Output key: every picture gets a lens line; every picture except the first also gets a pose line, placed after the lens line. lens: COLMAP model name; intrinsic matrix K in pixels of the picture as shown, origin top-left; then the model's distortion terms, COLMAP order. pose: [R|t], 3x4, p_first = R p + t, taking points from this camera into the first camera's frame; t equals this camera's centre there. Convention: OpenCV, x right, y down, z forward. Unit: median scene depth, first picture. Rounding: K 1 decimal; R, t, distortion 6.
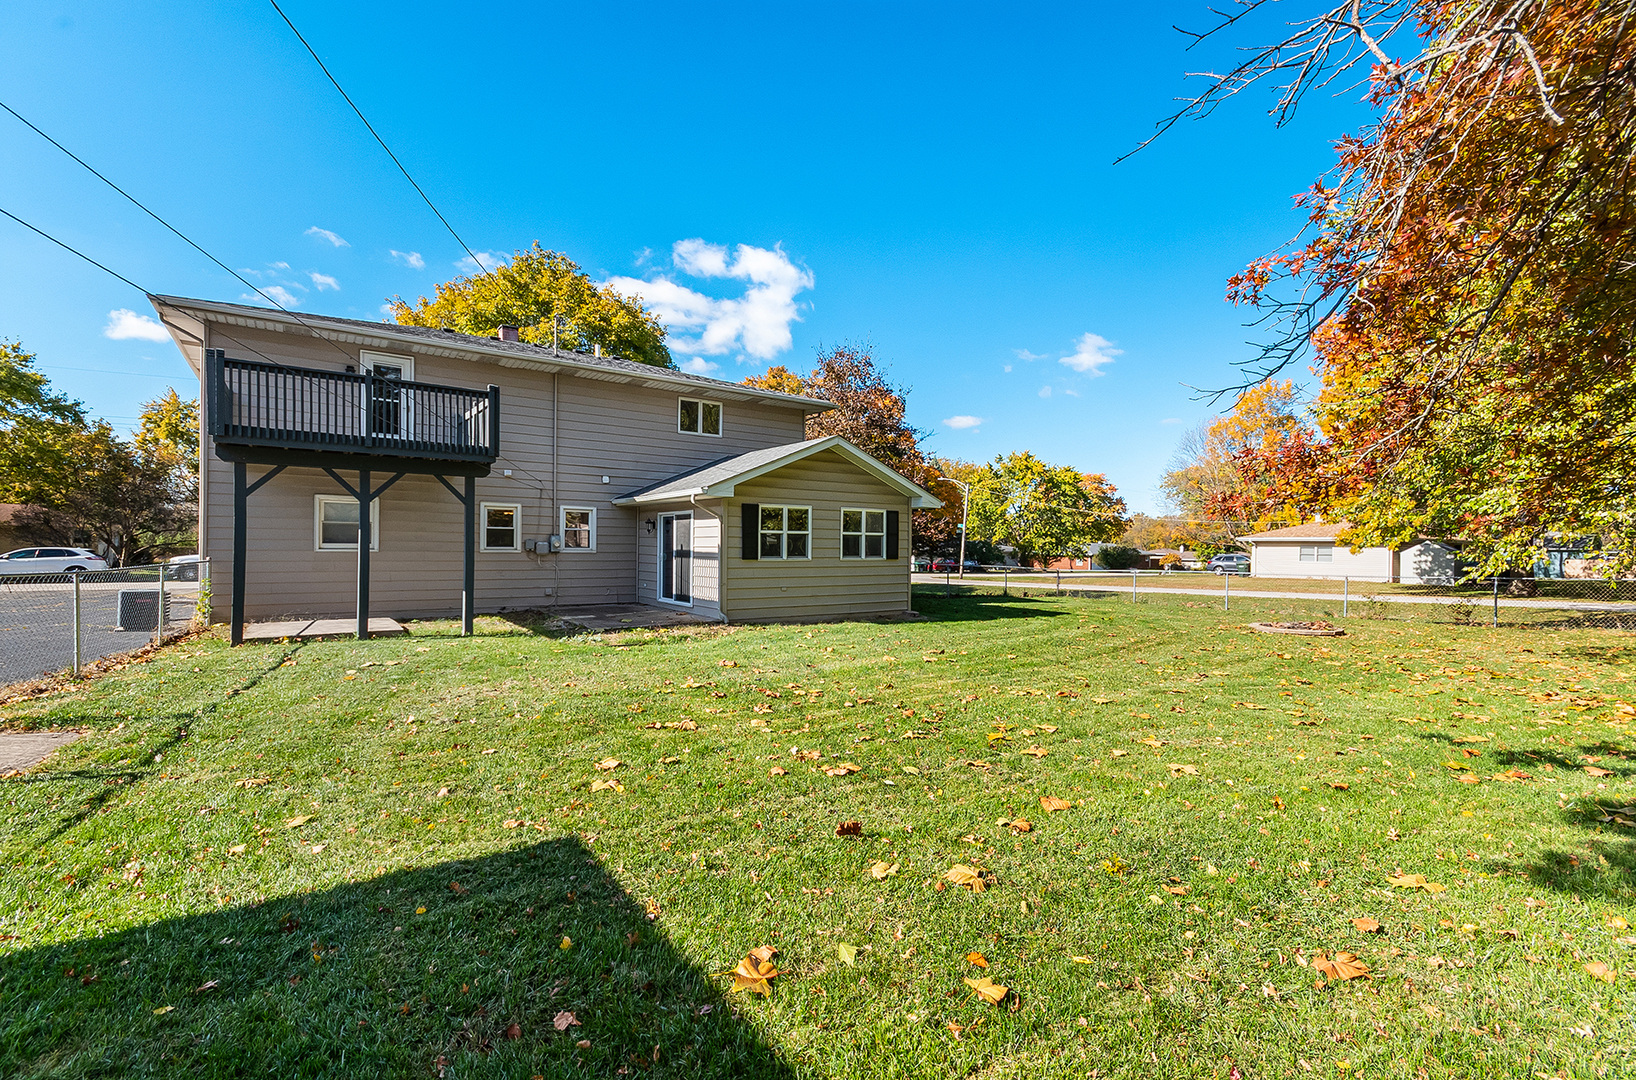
lens RADIAL K [[713.0, 0, 818.0], [0, 713.0, 540.0], [0, 0, 1]] dist [0.000303, -0.000077]
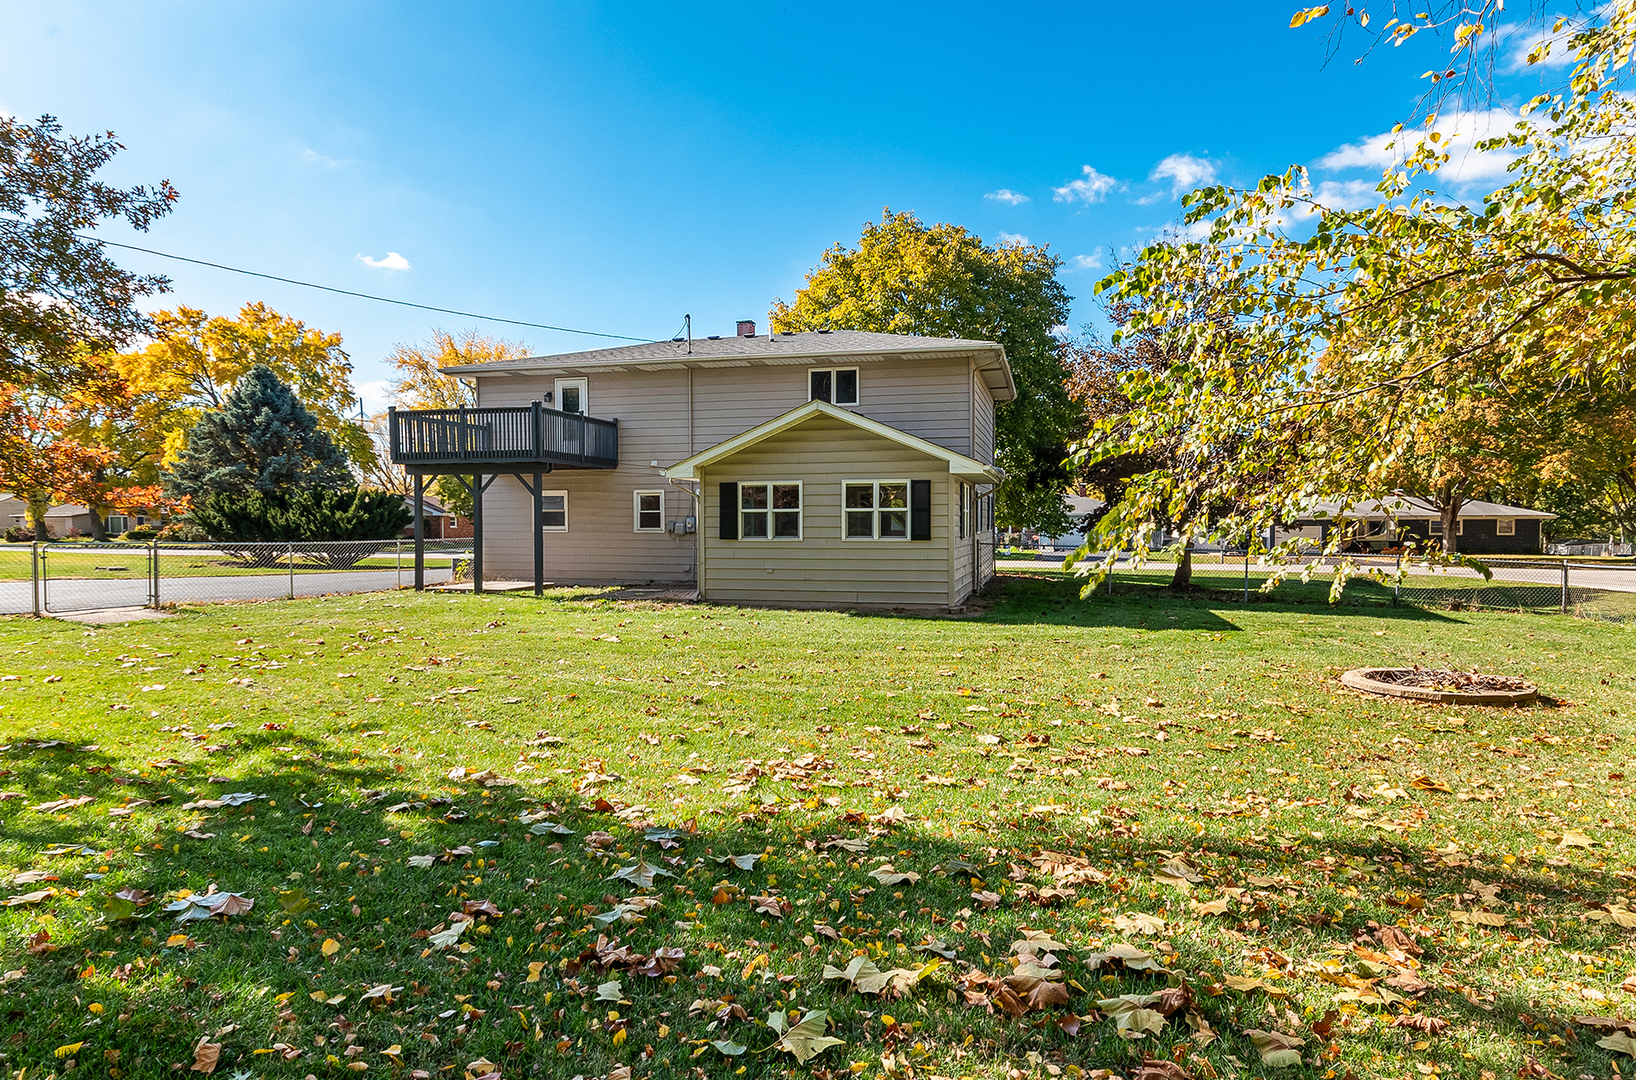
lens RADIAL K [[917.6, 0, 818.0], [0, 917.6, 540.0], [0, 0, 1]] dist [0.022799, 0.000053]
pose [[0.642149, 0.003670, -0.766571, 0.889876], [0.014630, 0.999748, 0.017042, 0.007966], [0.766440, -0.022158, 0.641933, 0.261143]]
